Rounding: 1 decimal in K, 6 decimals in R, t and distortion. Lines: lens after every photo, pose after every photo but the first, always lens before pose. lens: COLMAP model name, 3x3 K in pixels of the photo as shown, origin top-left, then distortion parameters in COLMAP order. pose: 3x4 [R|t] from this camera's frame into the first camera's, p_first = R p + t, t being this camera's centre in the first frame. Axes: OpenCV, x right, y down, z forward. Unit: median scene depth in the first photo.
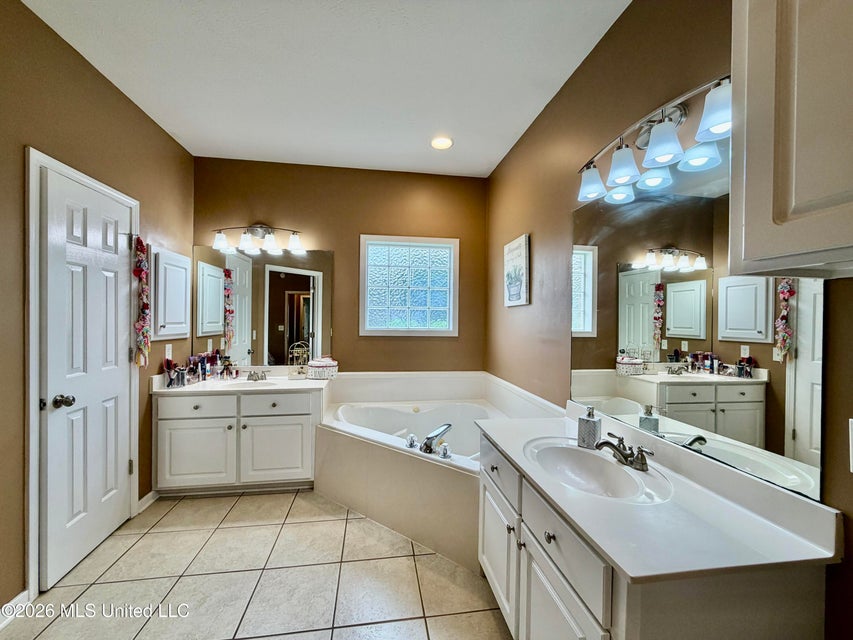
lens RADIAL K [[341.3, 0, 426.5], [0, 341.3, 320.0], [0, 0, 1]] dist [0.002004, 0.000330]
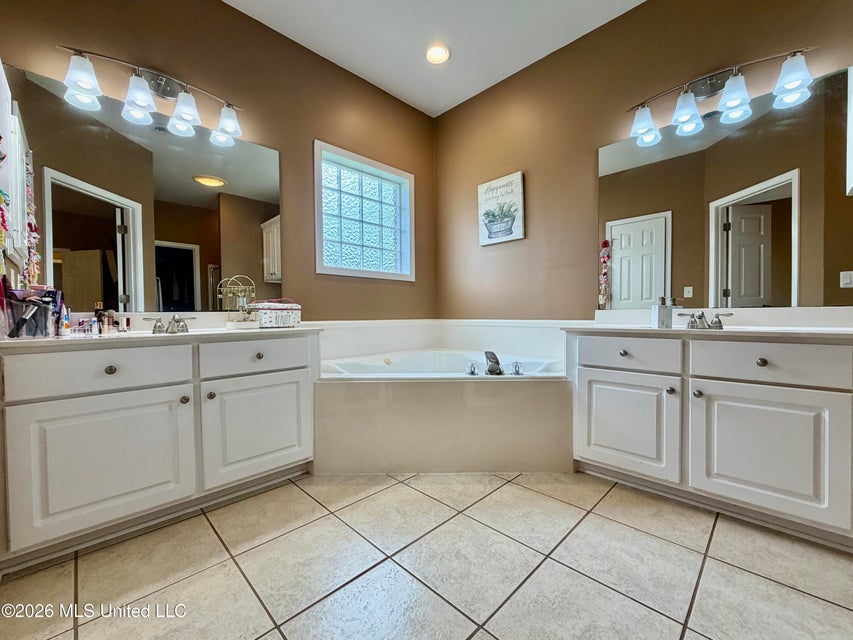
lens RADIAL K [[349.7, 0, 426.5], [0, 349.7, 320.0], [0, 0, 1]] dist [0.000224, 0.000405]
pose [[0.806136, -0.029654, 0.590987, -0.570744], [0.021587, 0.999552, 0.020708, 0.171729], [-0.591337, -0.003936, 0.806415, 0.279291]]
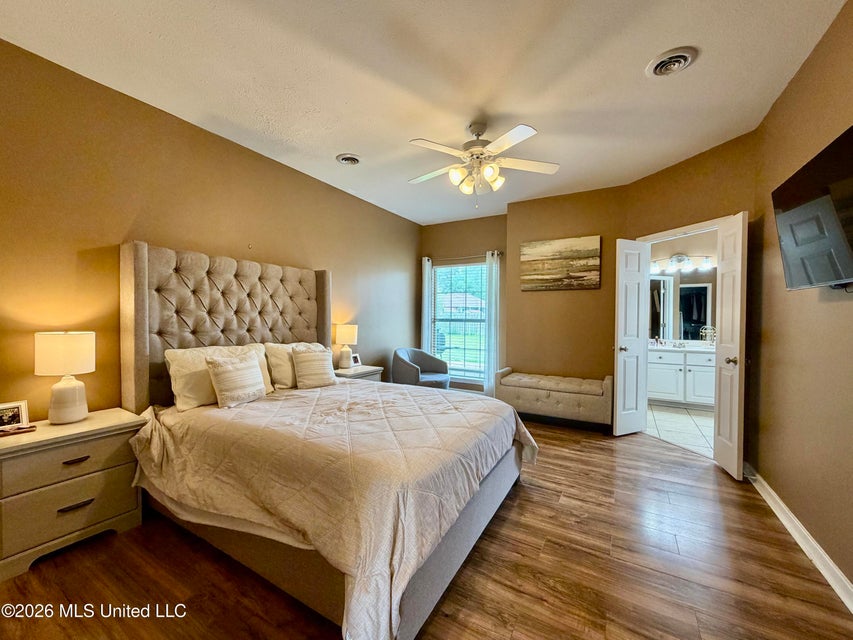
lens RADIAL K [[341.3, 0, 426.5], [0, 341.3, 320.0], [0, 0, 1]] dist [0.002004, 0.000330]
pose [[0.777280, 0.001322, -0.629154, -0.464921], [0.001988, 0.999988, 0.004558, 0.031927], [0.629152, -0.004793, 0.777268, -1.254039]]
